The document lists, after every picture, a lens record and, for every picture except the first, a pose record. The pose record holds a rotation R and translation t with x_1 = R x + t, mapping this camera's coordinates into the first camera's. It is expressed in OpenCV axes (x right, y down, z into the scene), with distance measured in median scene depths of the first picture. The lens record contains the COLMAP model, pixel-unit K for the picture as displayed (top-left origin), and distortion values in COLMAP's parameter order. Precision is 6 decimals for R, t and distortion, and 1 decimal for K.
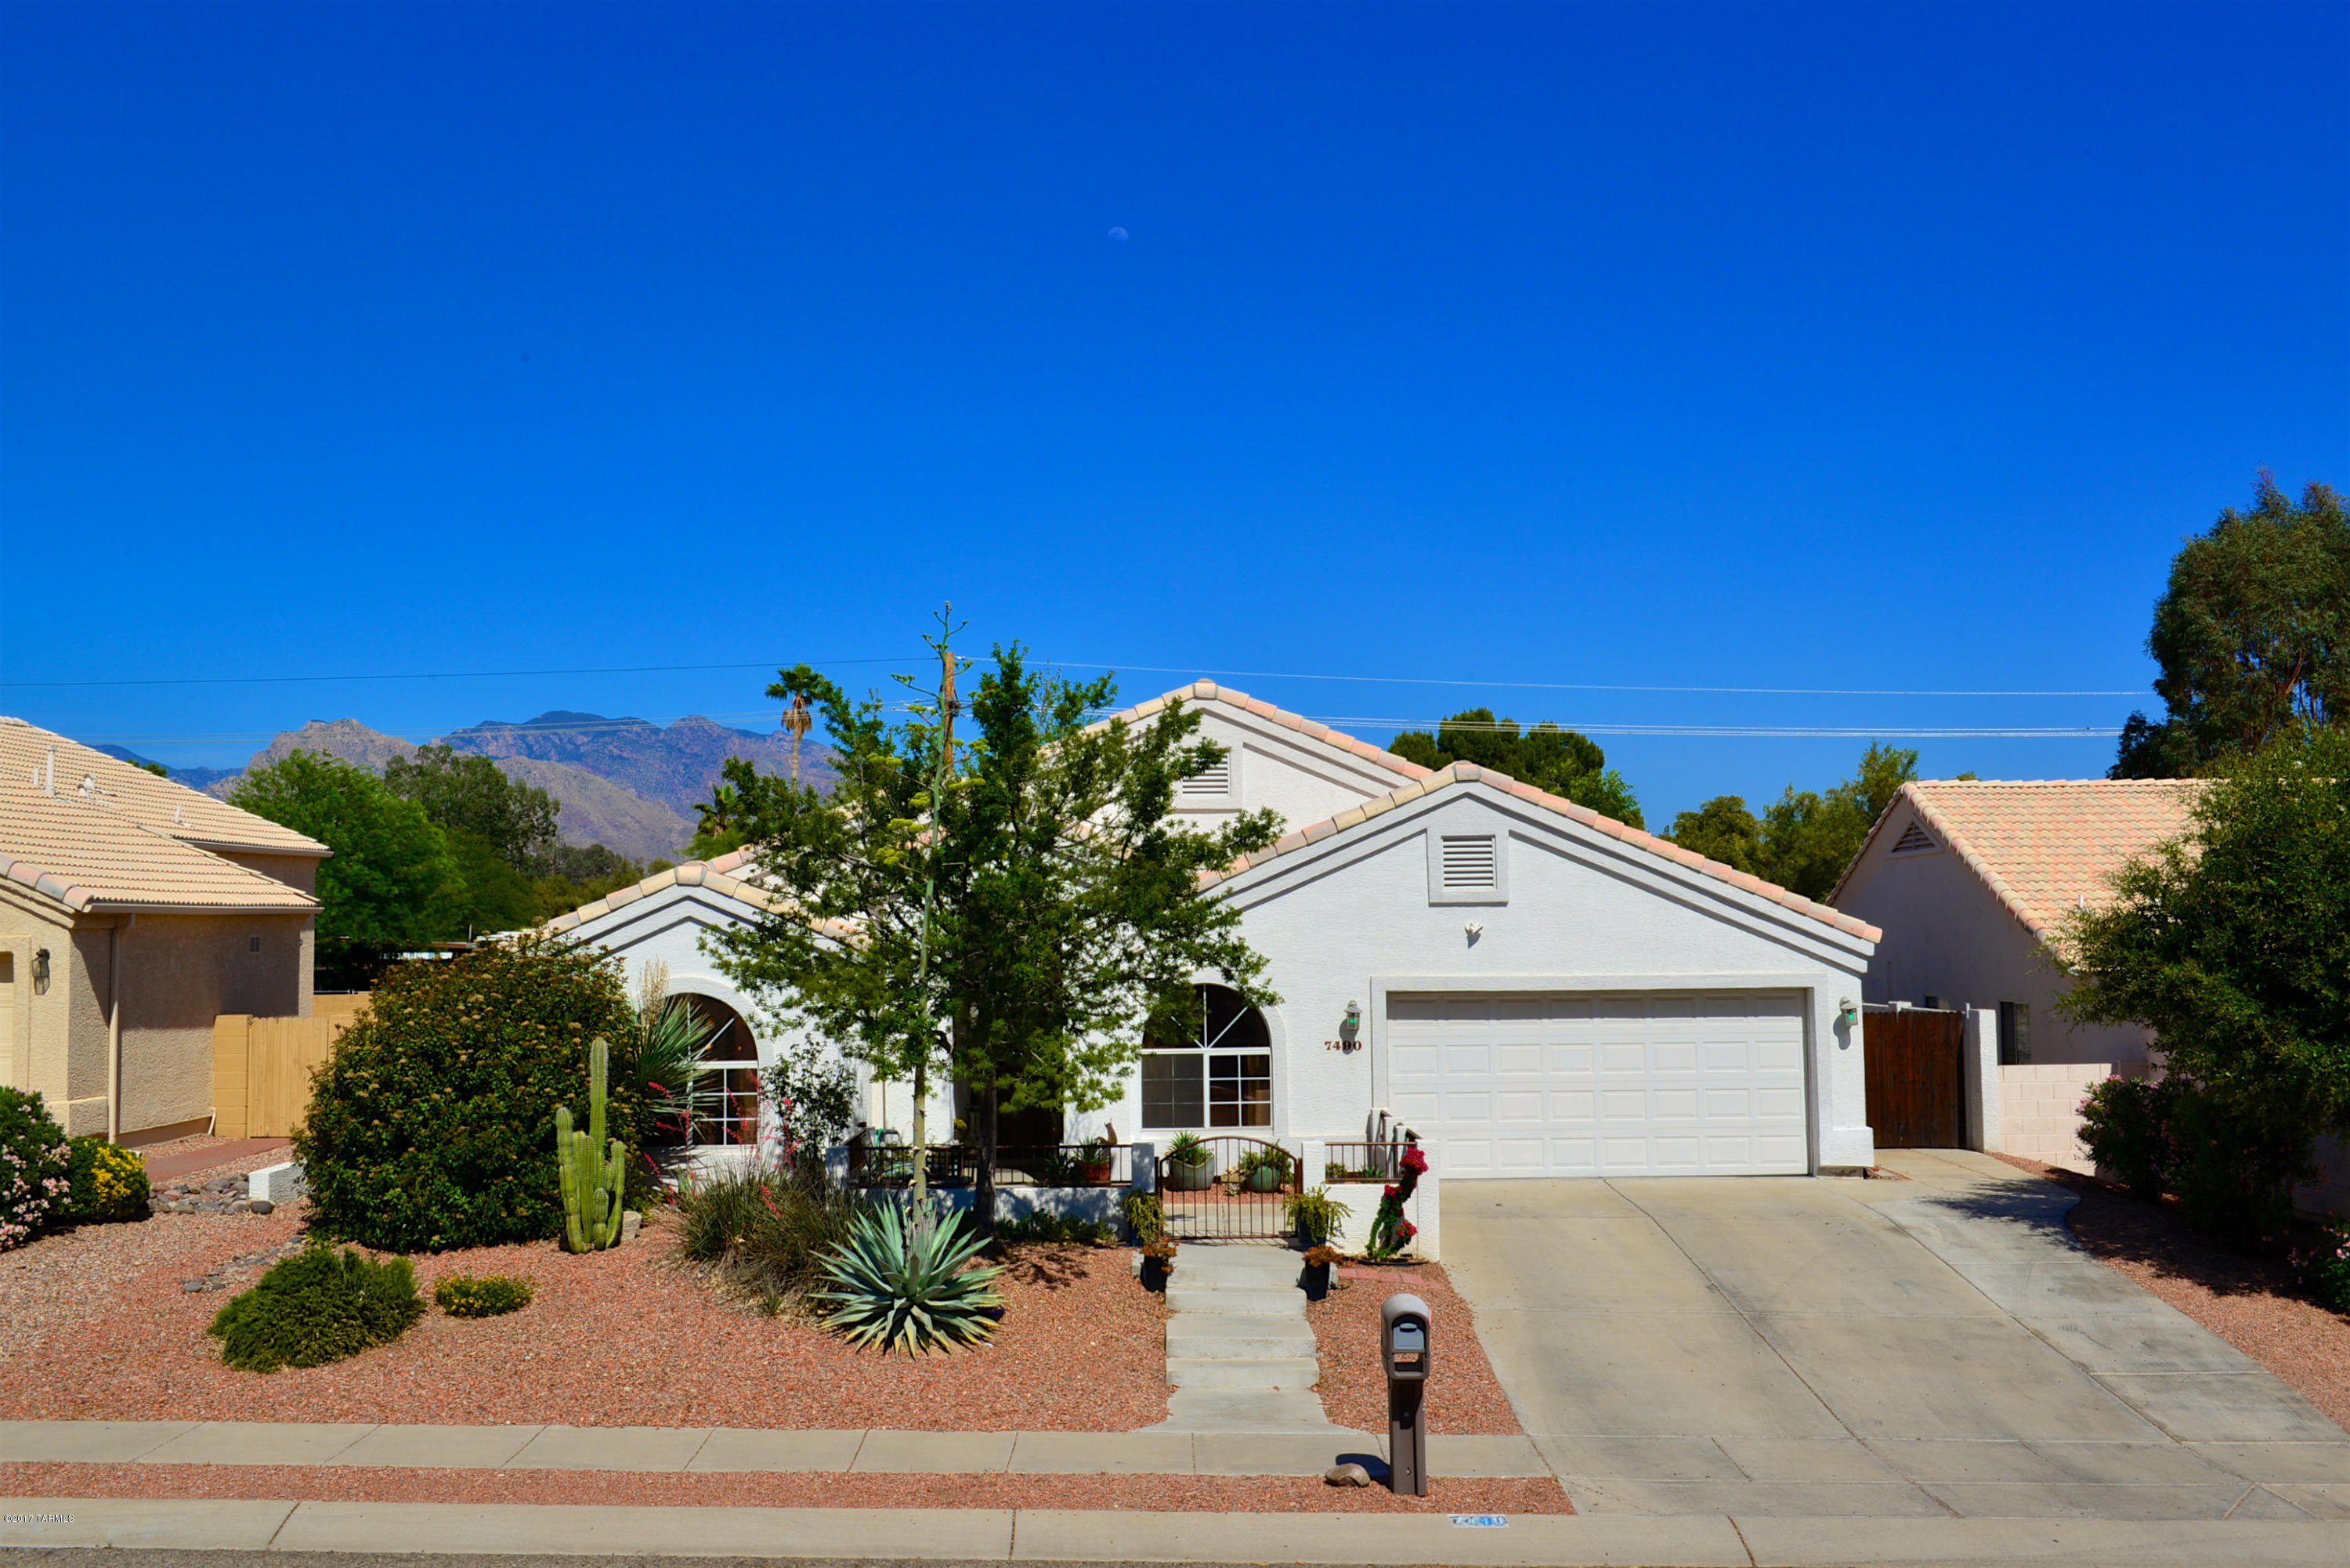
lens RADIAL K [[2362.4, 0, 1167.1], [0, 2362.4, 782.6], [0, 0, 1]] dist [0.008165, 0.000000]
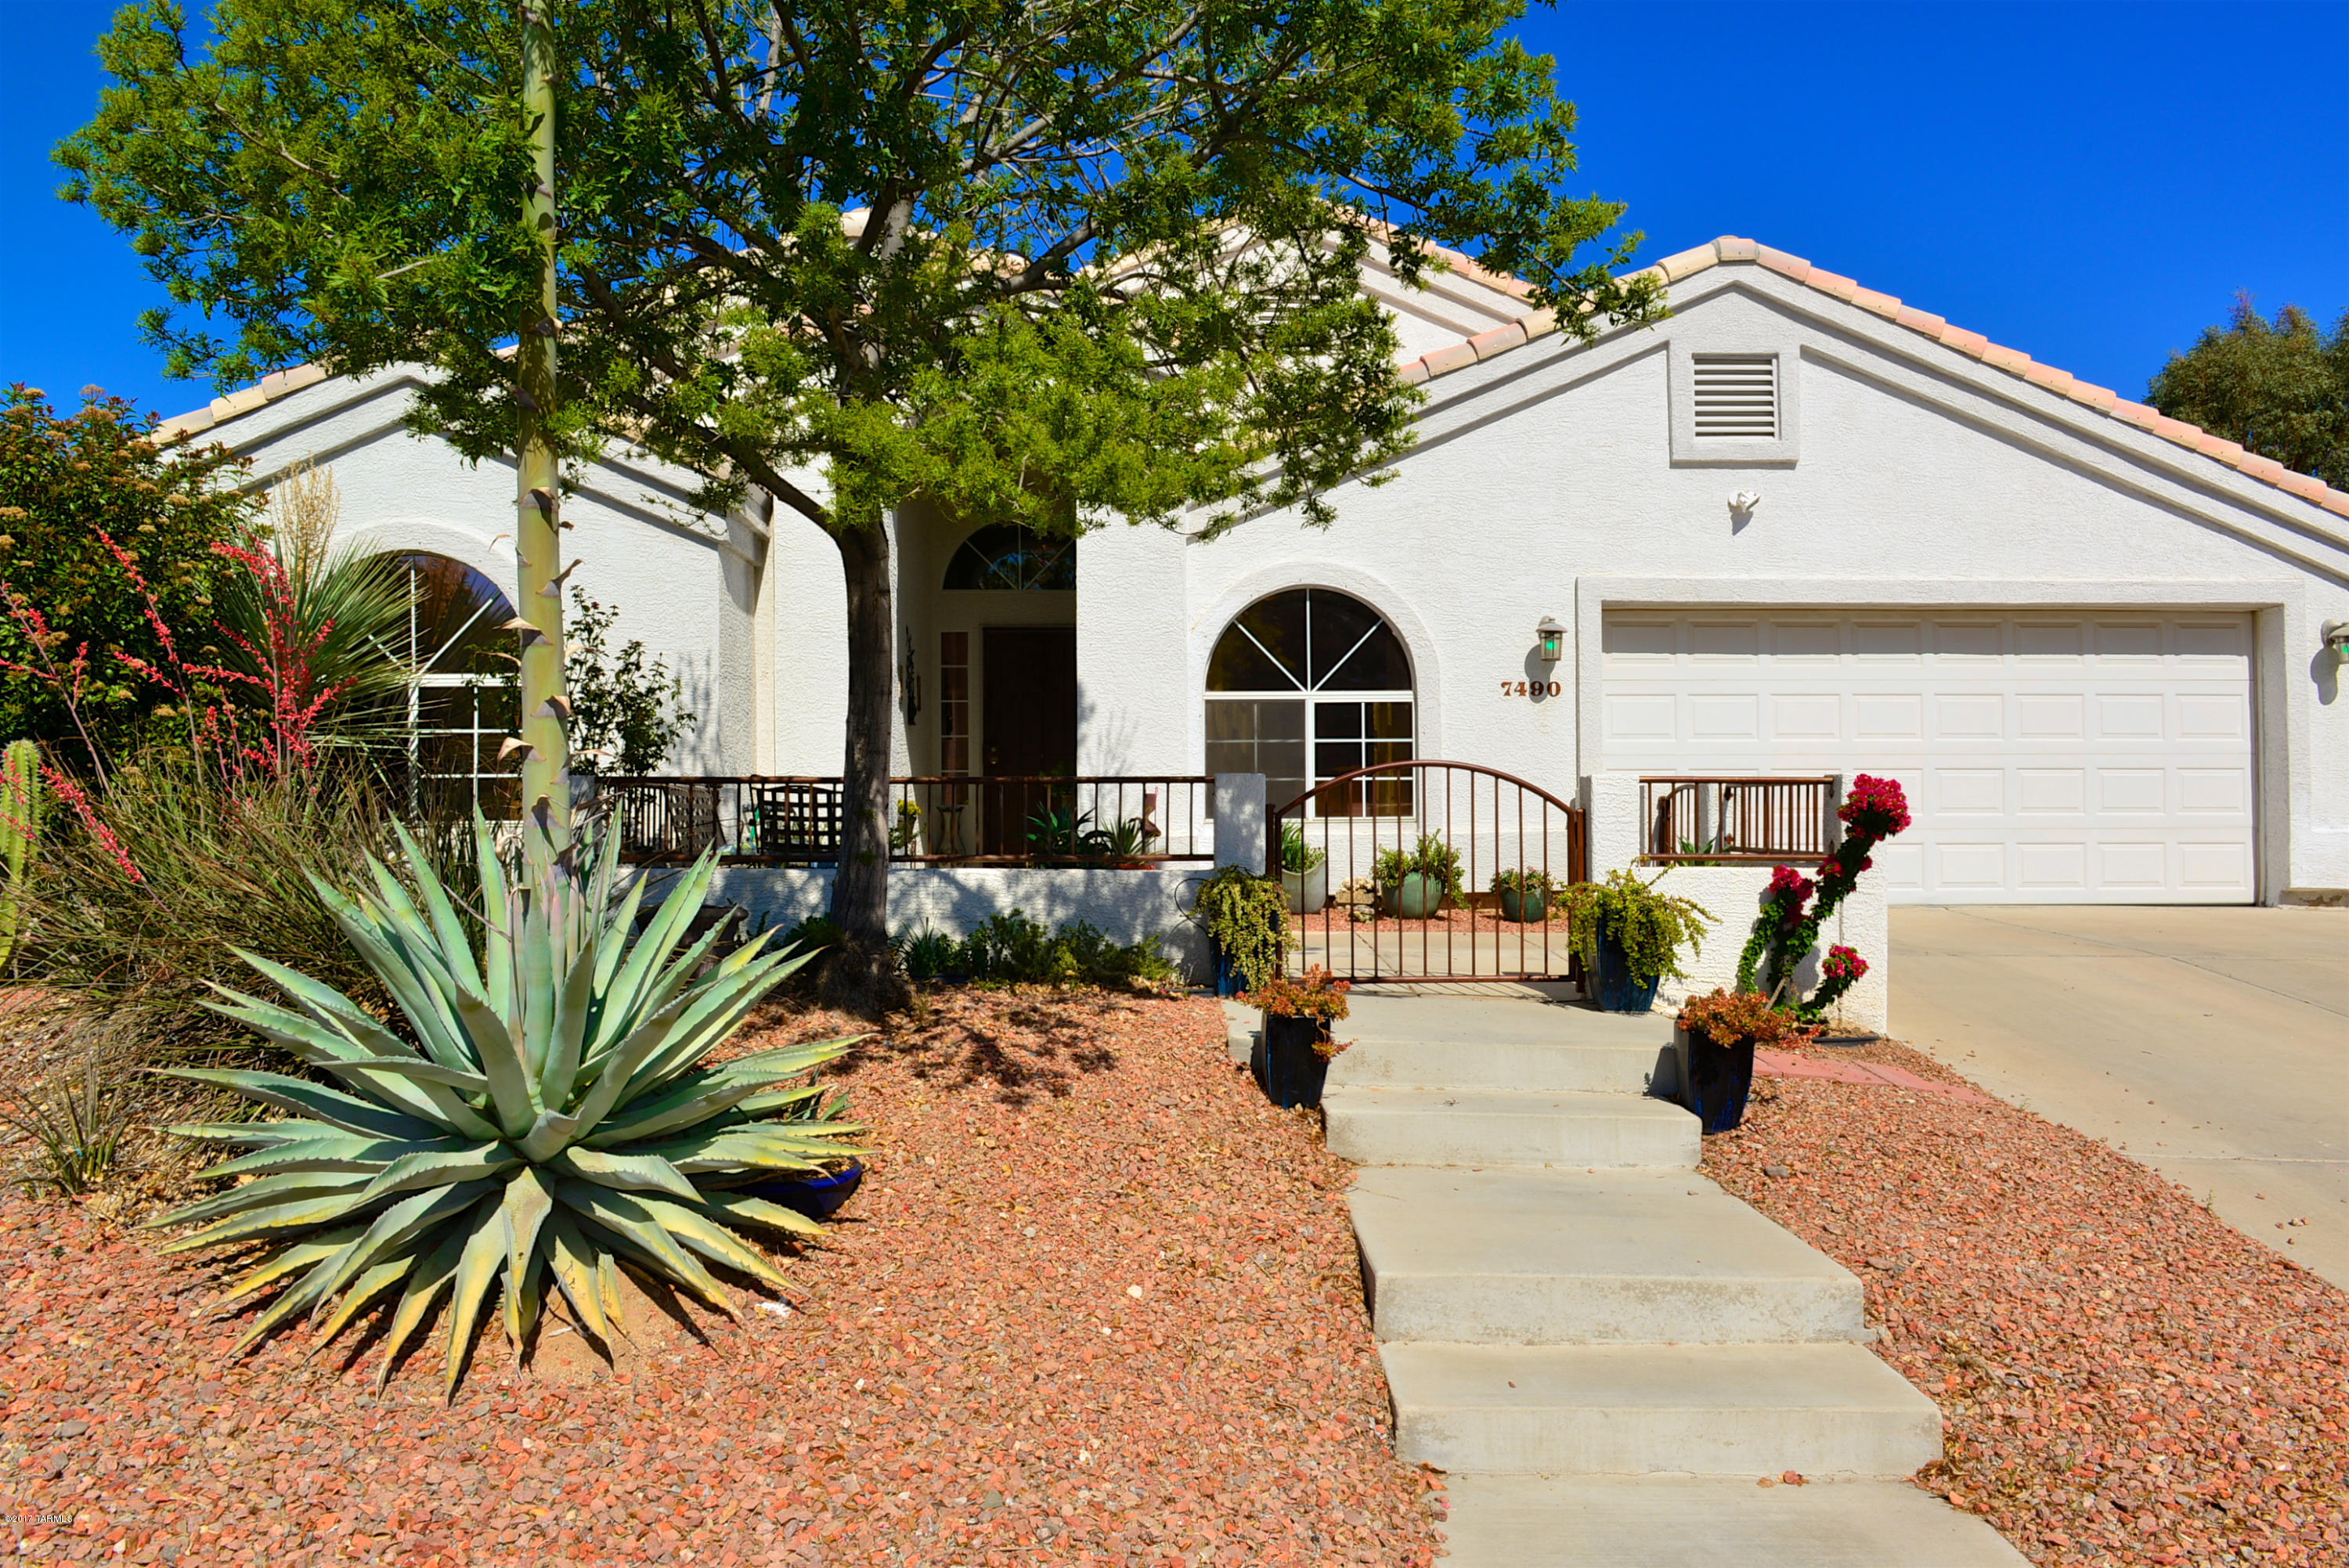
lens RADIAL K [[1610.8, 0, 1182.8], [0, 1610.8, 785.6], [0, 0, 1]] dist [0.008595, -0.003317]
pose [[0.999941, 0.007907, 0.007499, -0.020528], [-0.008240, 0.998929, 0.045520, 0.123151], [-0.007131, -0.045579, 0.998935, 0.602066]]
